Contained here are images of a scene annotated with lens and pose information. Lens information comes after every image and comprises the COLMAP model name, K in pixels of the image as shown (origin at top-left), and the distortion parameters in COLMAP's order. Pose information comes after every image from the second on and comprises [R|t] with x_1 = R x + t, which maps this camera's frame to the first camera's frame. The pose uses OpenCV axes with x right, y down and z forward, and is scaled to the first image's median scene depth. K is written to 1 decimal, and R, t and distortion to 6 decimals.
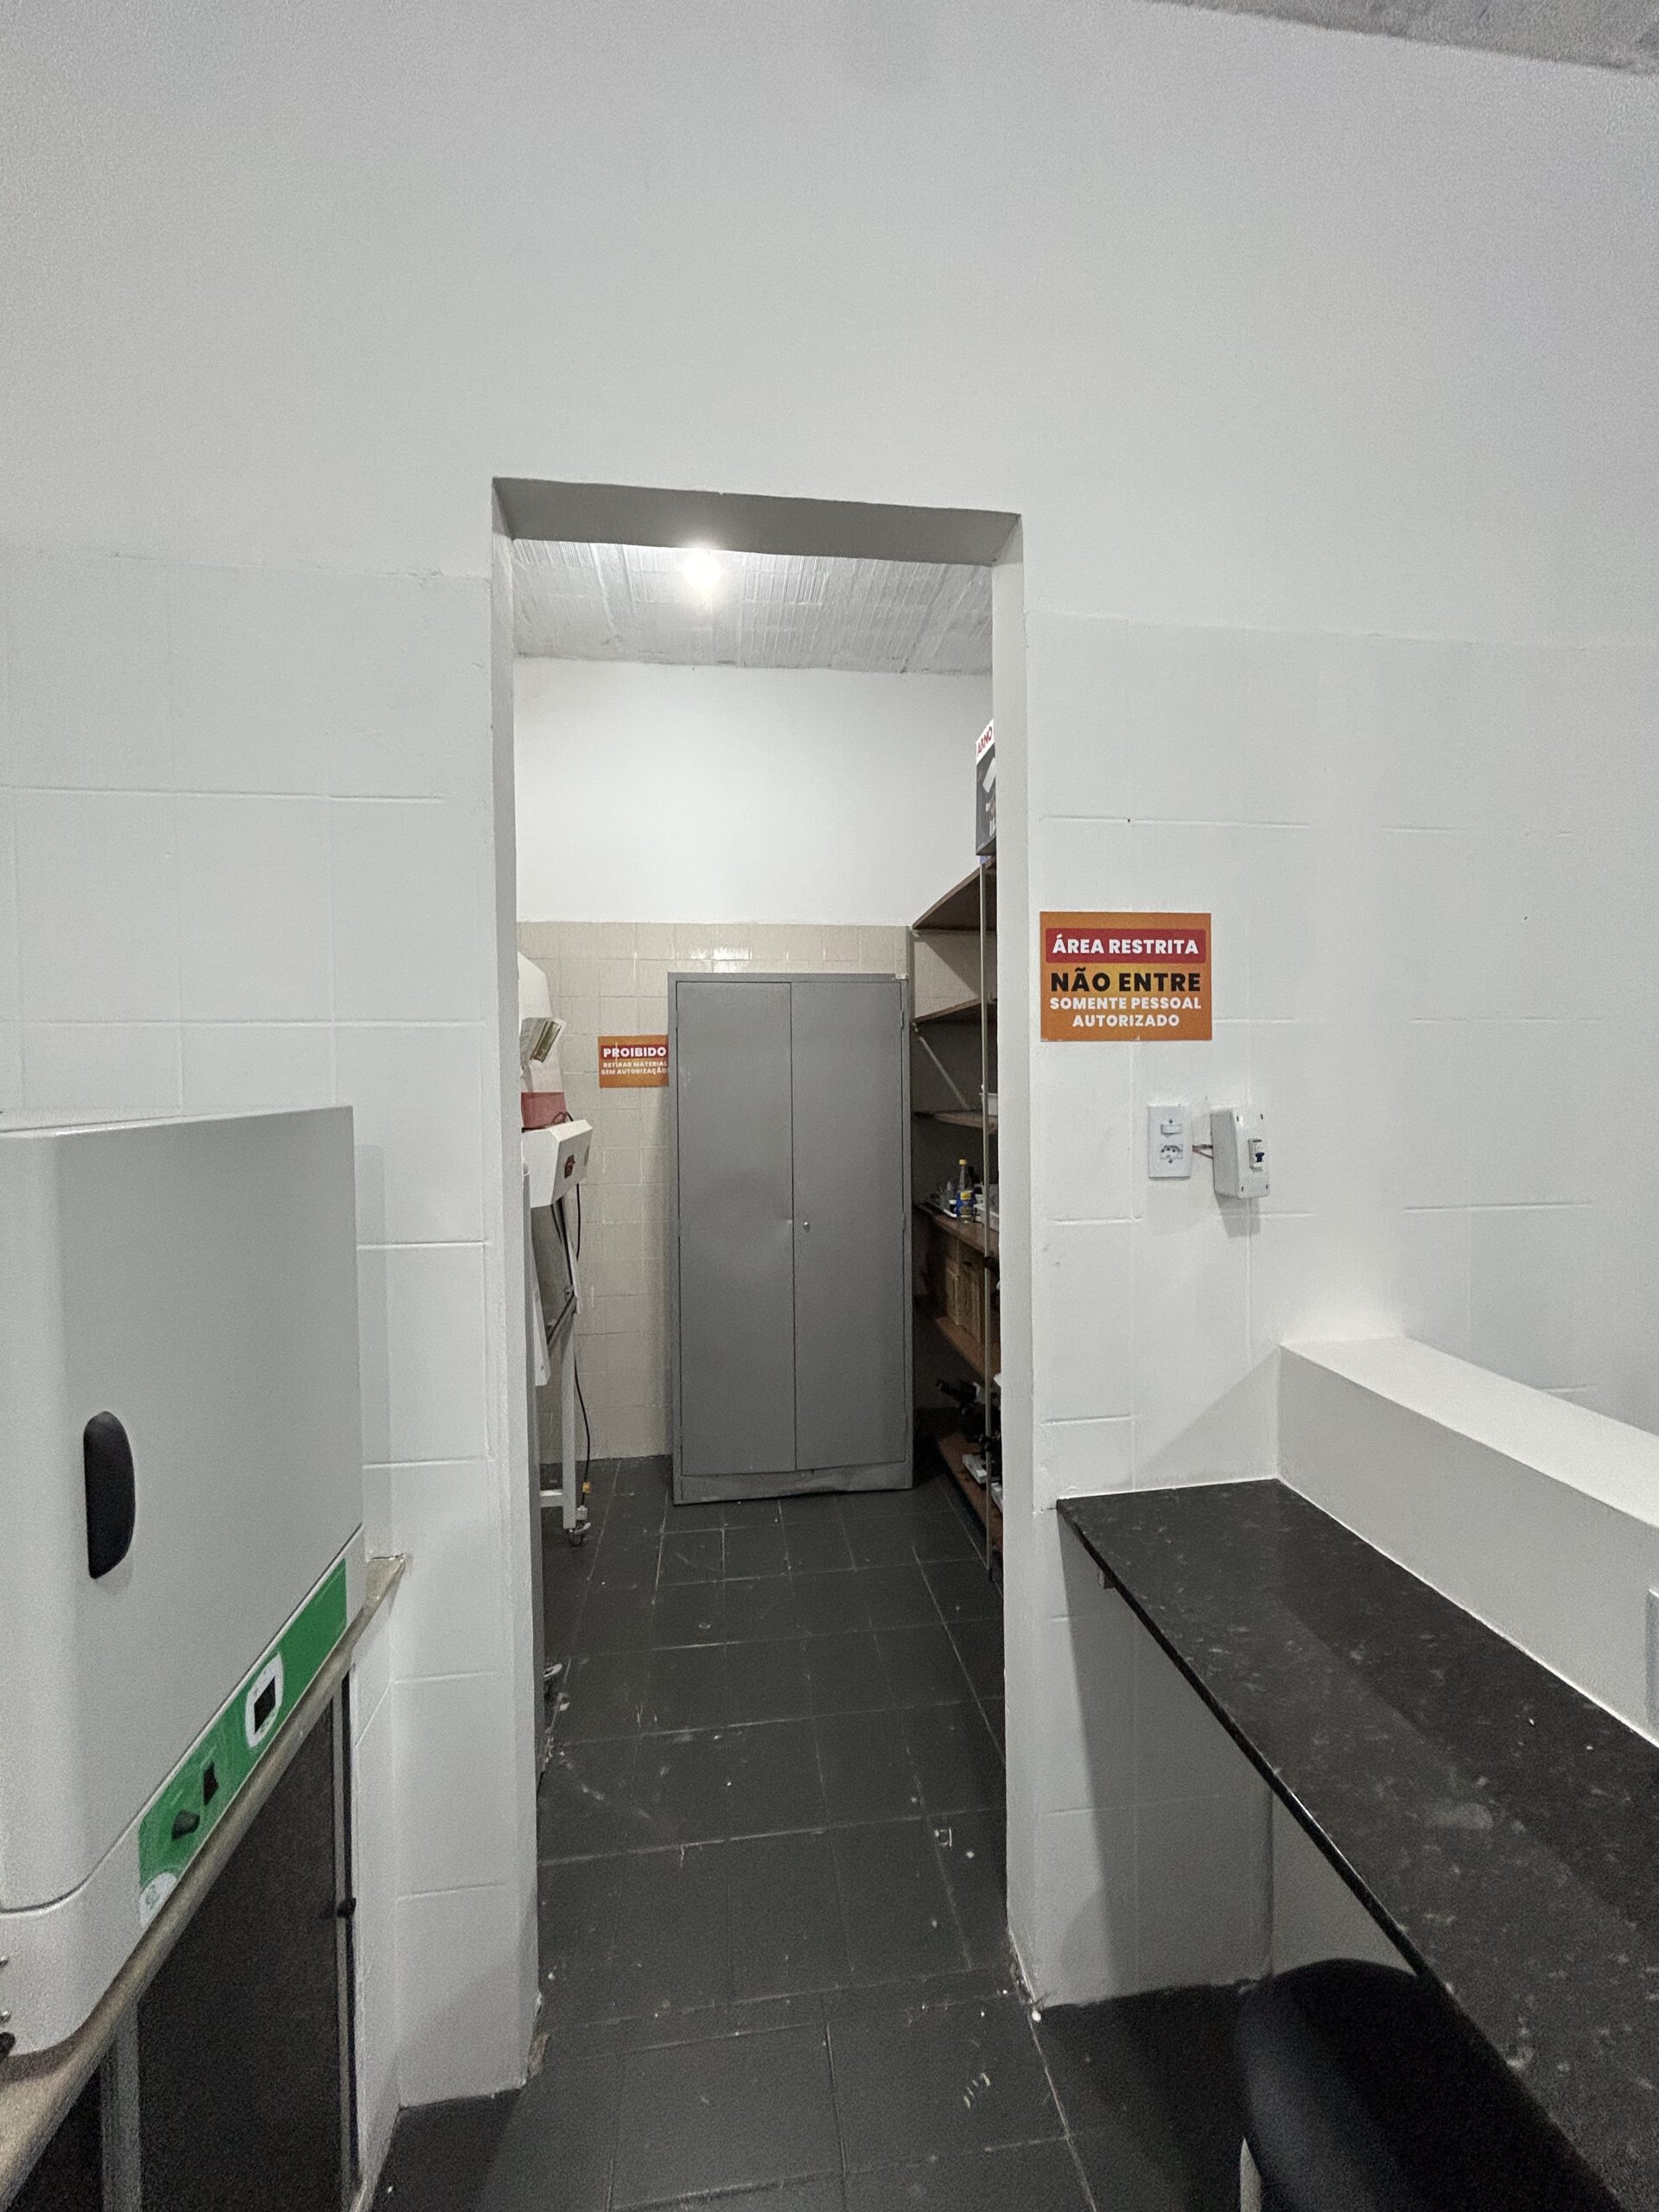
lens RADIAL K [[899.3, 0, 828.9], [0, 899.3, 1101.9], [0, 0, 1]] dist [0.000217, -0.000193]
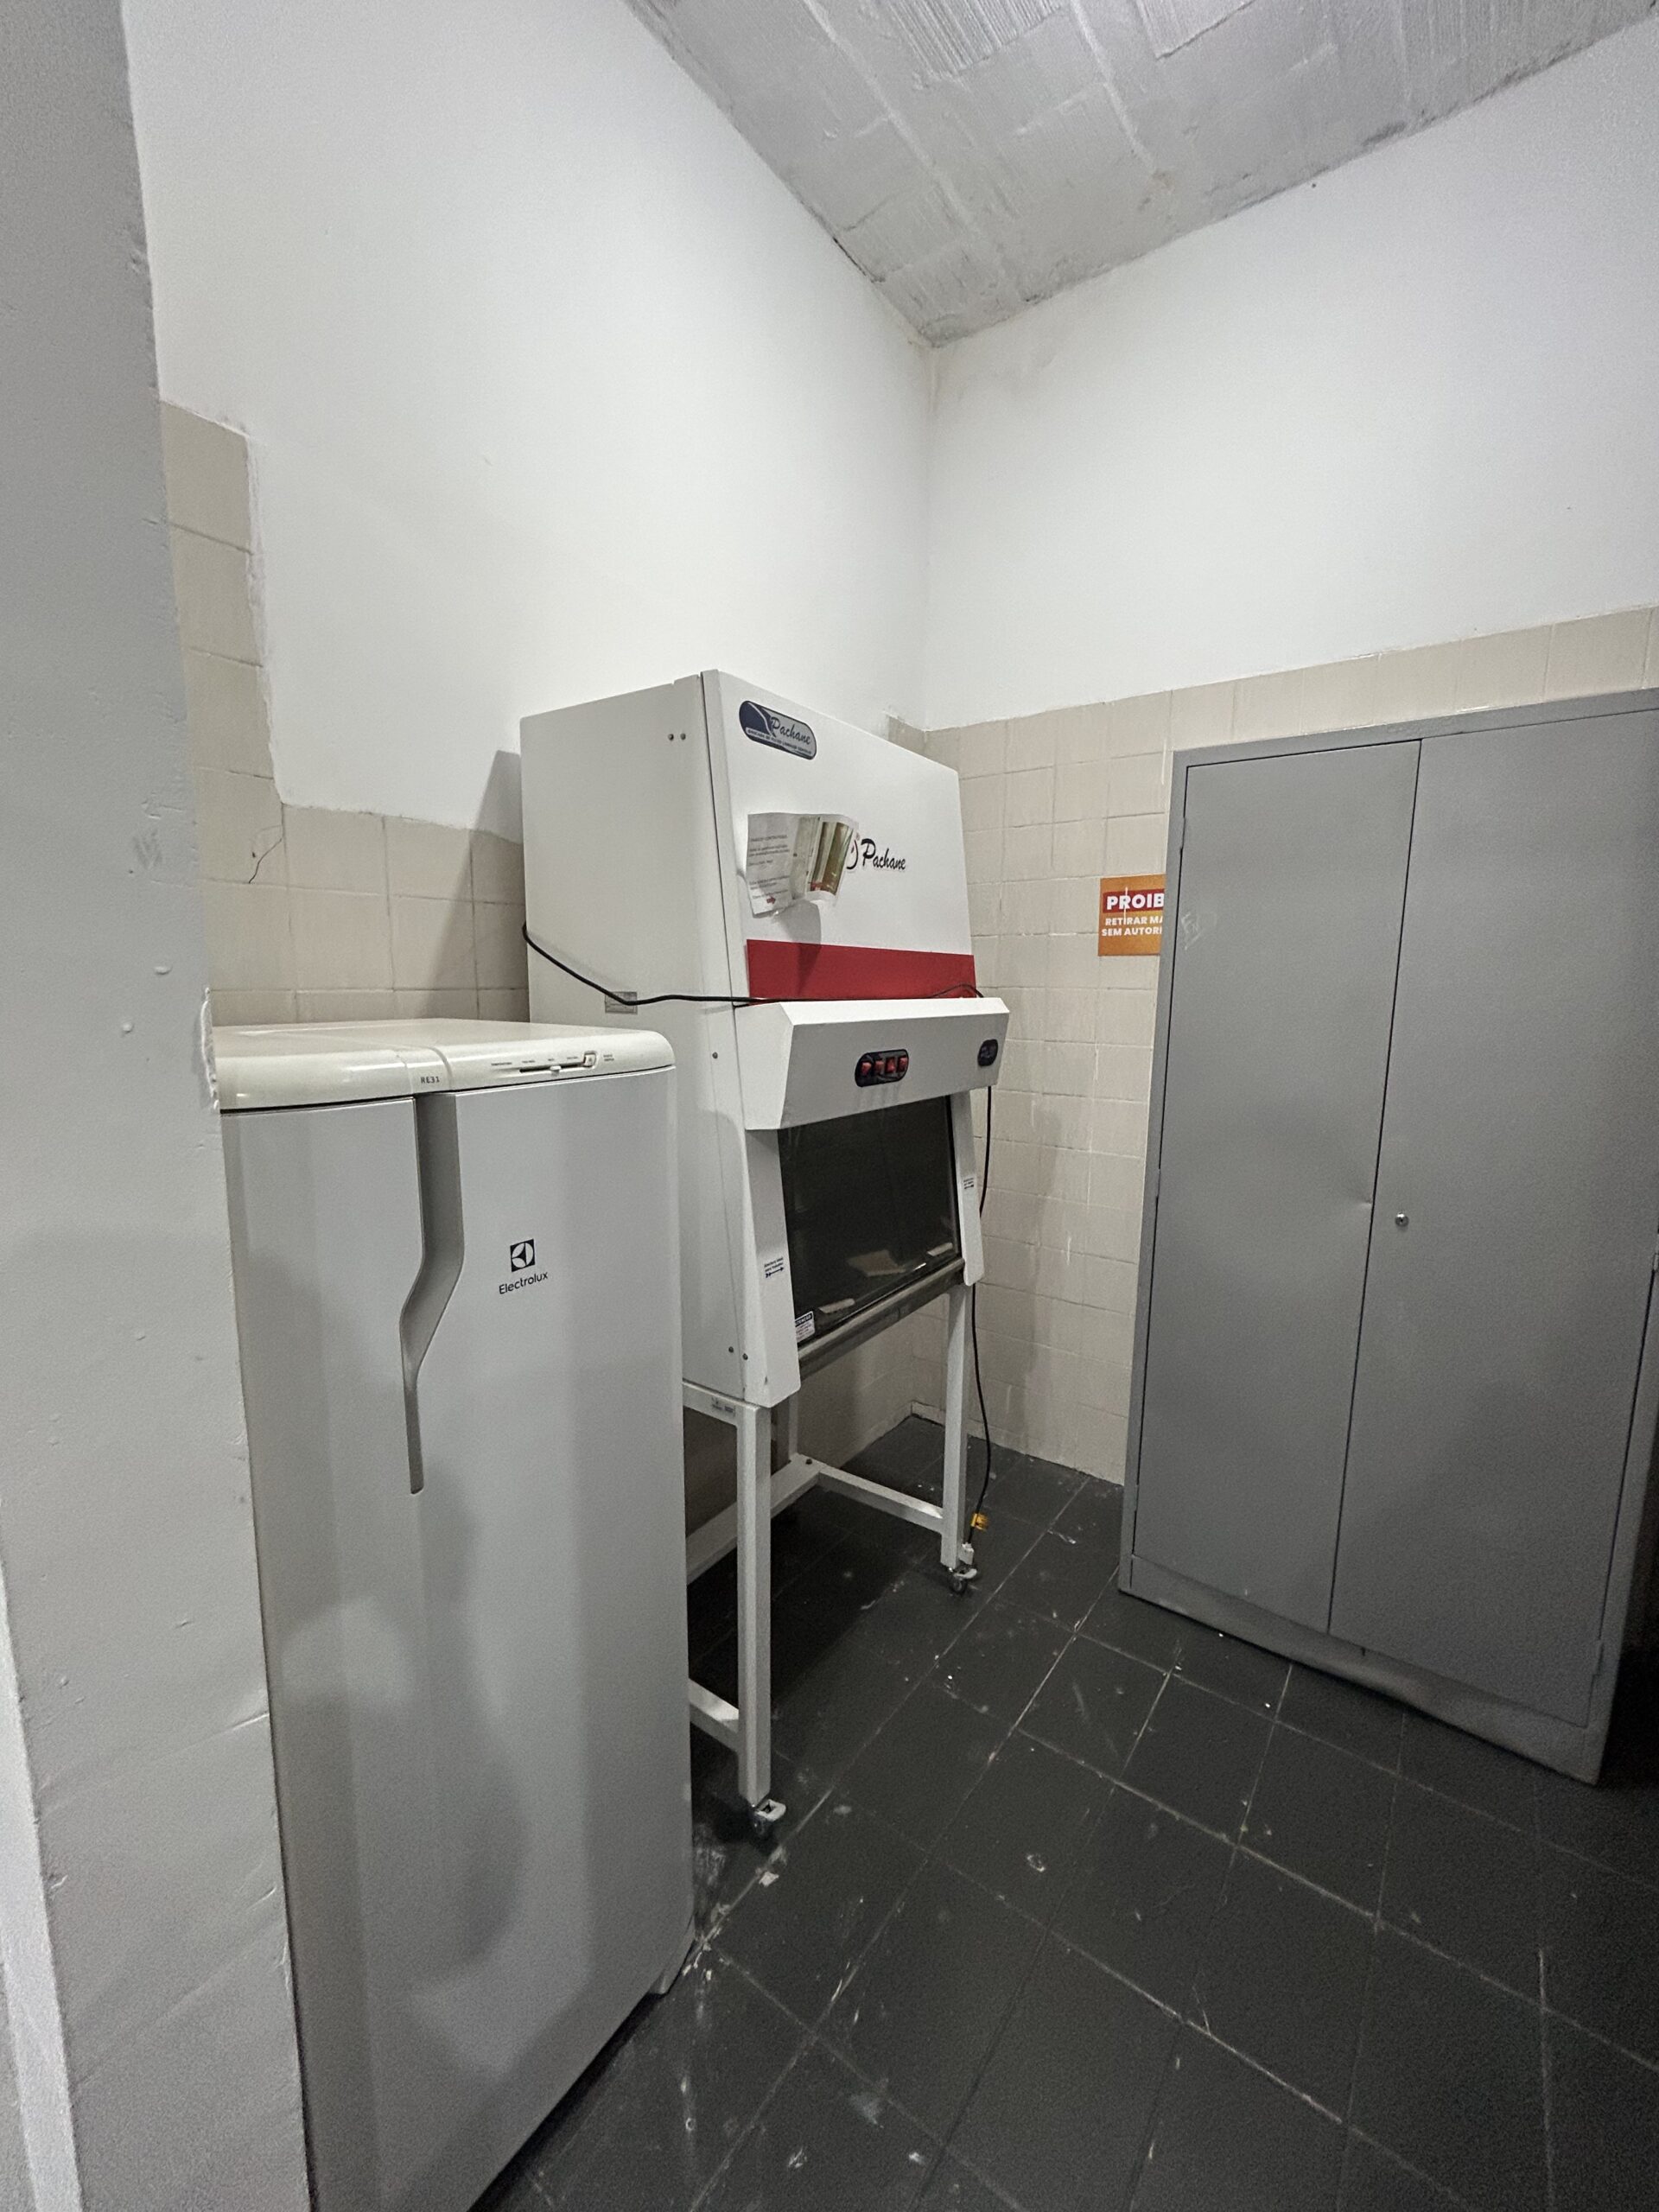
lens RADIAL K [[899.3, 0, 832.4], [0, 899.3, 1101.5], [0, 0, 1]] dist [0.000217, -0.000193]
pose [[0.725073, 0.115482, -0.678920, 0.091587], [-0.031958, 0.990420, 0.134337, 0.010603], [0.687930, -0.075707, 0.721818, 0.444650]]
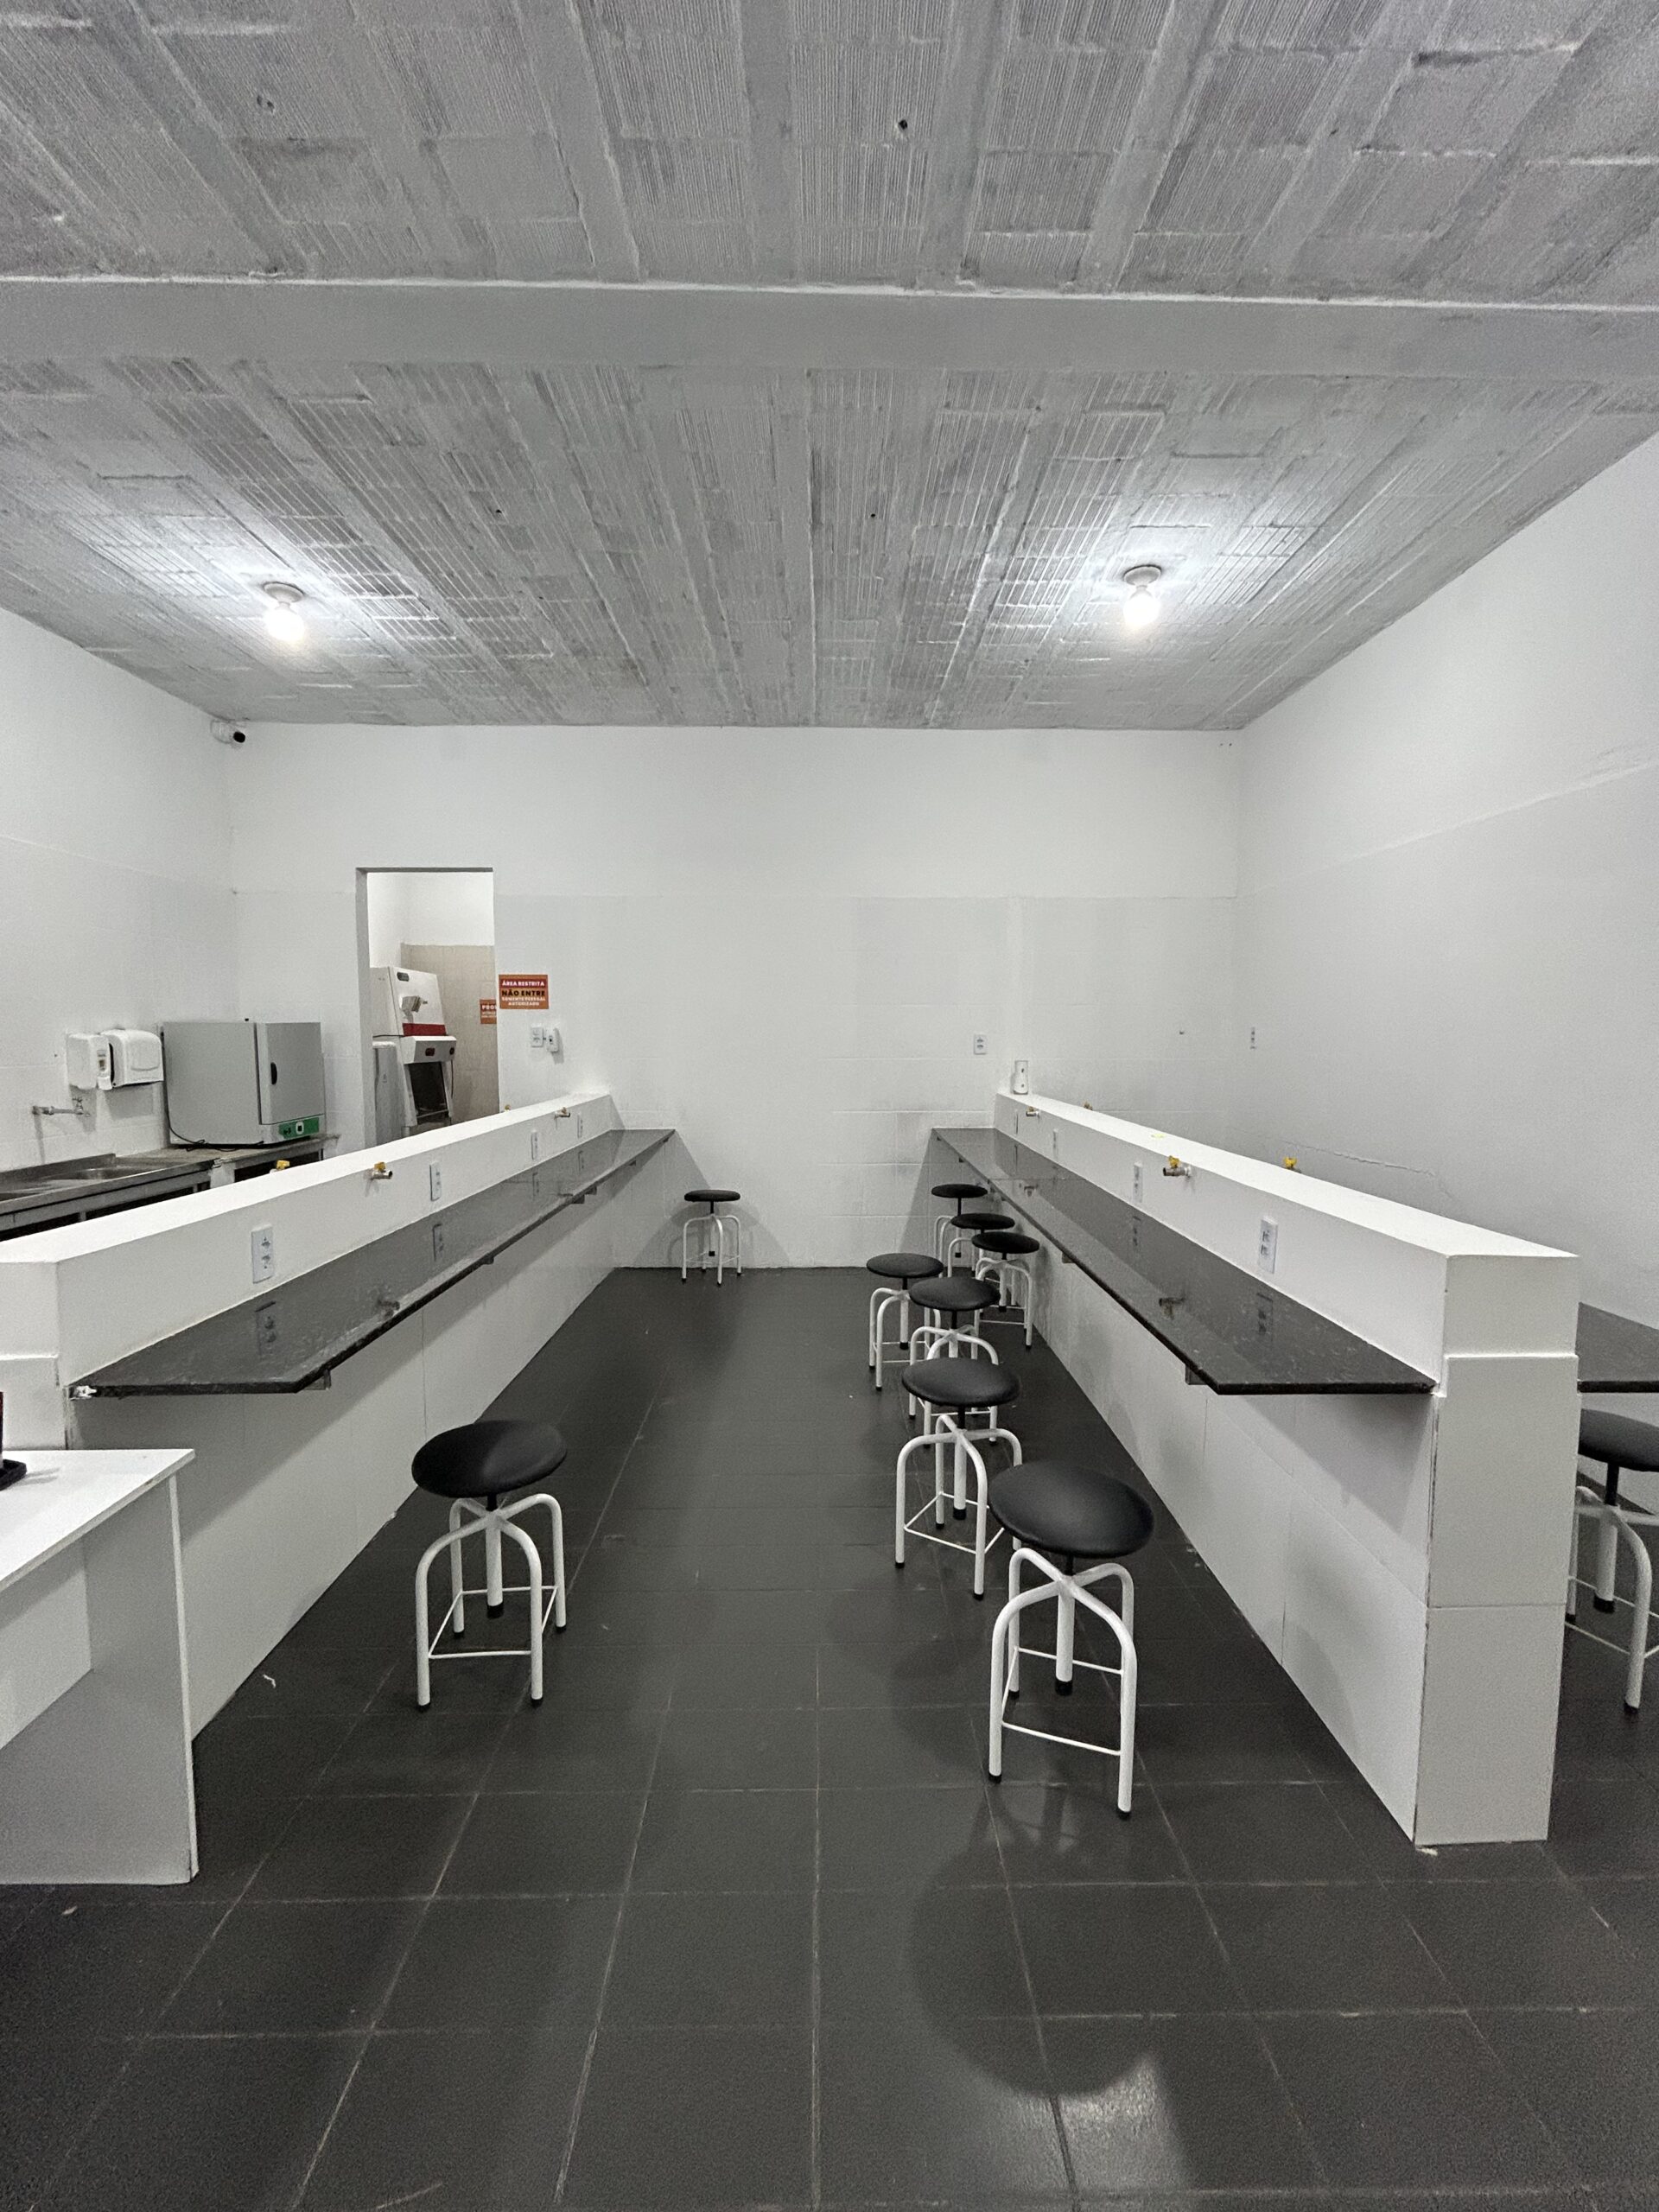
lens RADIAL K [[899.3, 0, 829.4], [0, 899.3, 1104.9], [0, 0, 1]] dist [0.000217, -0.000193]
pose [[0.993170, 0.022198, -0.114543, 1.008892], [-0.015079, 0.997921, 0.062655, 0.037366], [0.115696, -0.060500, 0.991440, -1.279614]]
